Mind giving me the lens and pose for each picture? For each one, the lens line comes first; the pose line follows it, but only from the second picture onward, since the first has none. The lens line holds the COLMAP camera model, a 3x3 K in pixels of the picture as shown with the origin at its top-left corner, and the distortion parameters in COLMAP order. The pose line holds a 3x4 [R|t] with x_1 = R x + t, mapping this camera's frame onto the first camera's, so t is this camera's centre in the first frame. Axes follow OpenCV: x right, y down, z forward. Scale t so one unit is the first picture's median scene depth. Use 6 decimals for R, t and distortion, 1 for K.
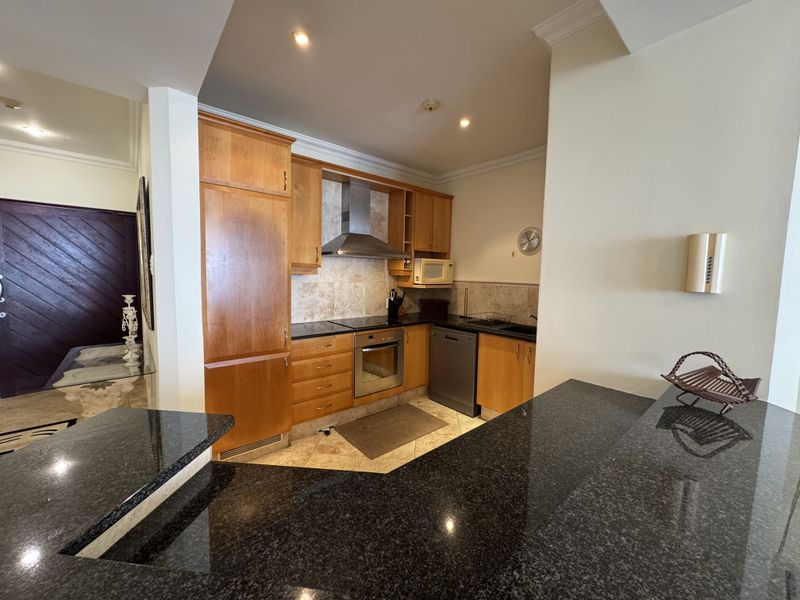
lens RADIAL K [[318.7, 0, 399.4], [0, 318.7, 299.7], [0, 0, 1]] dist [-0.002485, 0.000137]
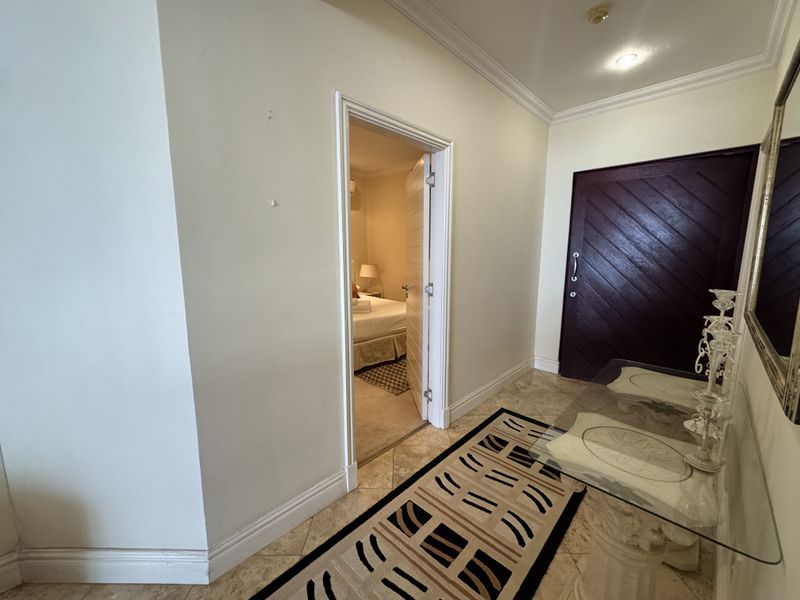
lens RADIAL K [[318.7, 0, 397.5], [0, 318.7, 299.1], [0, 0, 1]] dist [-0.002485, 0.000137]
pose [[0.090734, 0.130074, -0.987344, -0.305753], [-0.079339, 0.989226, 0.123031, -0.014286], [0.992710, 0.067172, 0.100077, 0.339242]]
